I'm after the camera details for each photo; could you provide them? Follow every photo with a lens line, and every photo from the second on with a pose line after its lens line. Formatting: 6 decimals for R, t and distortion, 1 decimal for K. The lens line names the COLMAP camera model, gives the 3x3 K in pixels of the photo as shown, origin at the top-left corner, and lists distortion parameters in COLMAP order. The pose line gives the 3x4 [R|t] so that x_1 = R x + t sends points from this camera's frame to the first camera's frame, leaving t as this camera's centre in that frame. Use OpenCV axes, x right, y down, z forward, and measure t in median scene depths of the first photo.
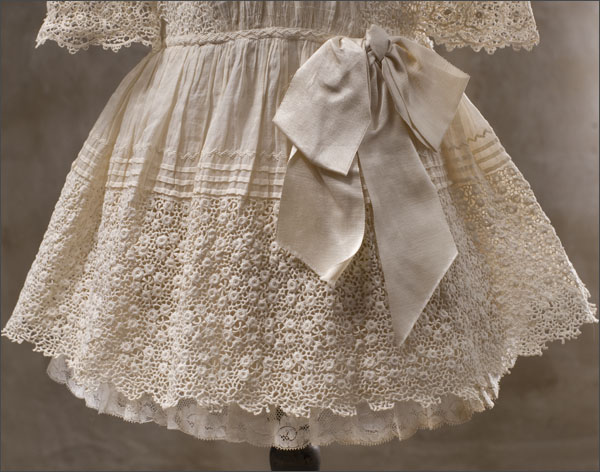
lens RADIAL K [[1820.6, 0, 297.6], [0, 1820.6, 235.9], [0, 0, 1]] dist [-0.125636, 0.000000]
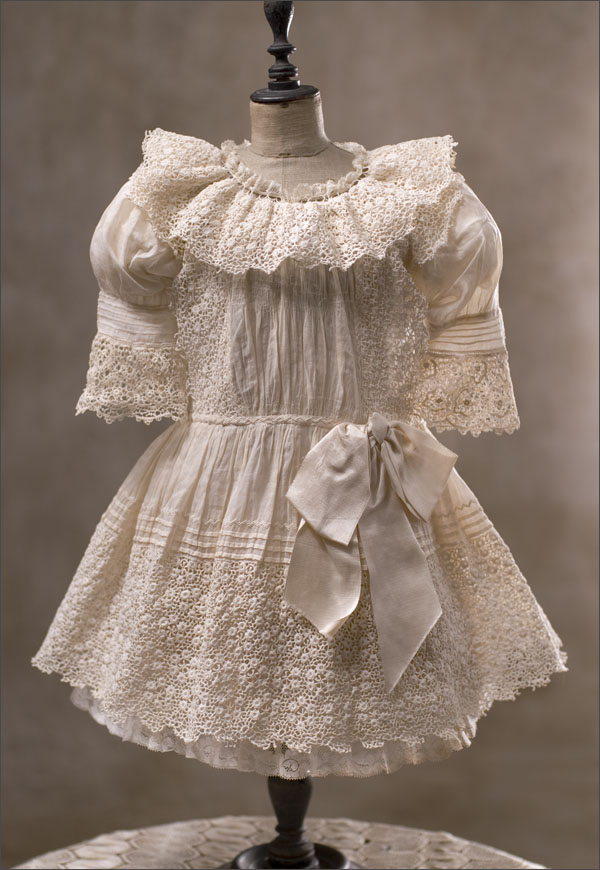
lens RADIAL K [[2502.5, 0, 294.0], [0, 2502.5, 293.7], [0, 0, 1]] dist [-0.225080, 0.000000]
pose [[0.999473, 0.029619, 0.013287, -0.033051], [-0.028864, 0.998131, -0.053861, -0.105313], [-0.014858, 0.053449, 0.998460, -0.589237]]
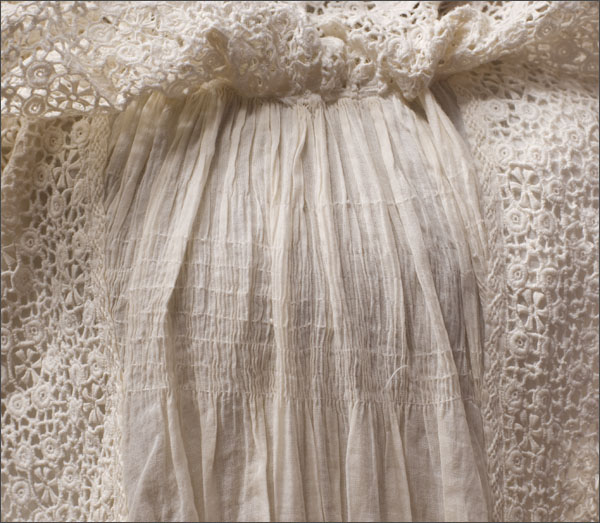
lens RADIAL K [[2046.5, 0, 298.8], [0, 2046.5, 263.3], [0, 0, 1]] dist [-0.210673, 0.000000]
pose [[0.992491, 0.010716, 0.121847, -0.068280], [0.001174, 0.995274, -0.097095, -0.167492], [-0.122312, 0.096509, 0.987788, 0.560983]]
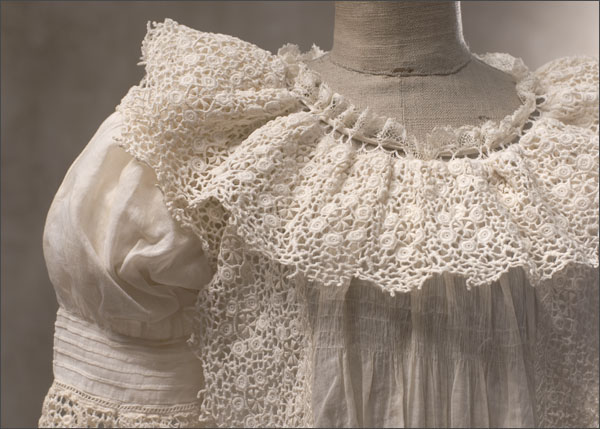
lens RADIAL K [[1770.0, 0, 274.7], [0, 1770.0, 219.6], [0, 0, 1]] dist [-0.168121, 0.000000]
pose [[0.990985, 0.043363, 0.126762, -0.143946], [-0.038472, 0.998427, -0.040784, -0.201132], [-0.128331, 0.035540, 0.991094, 0.399881]]
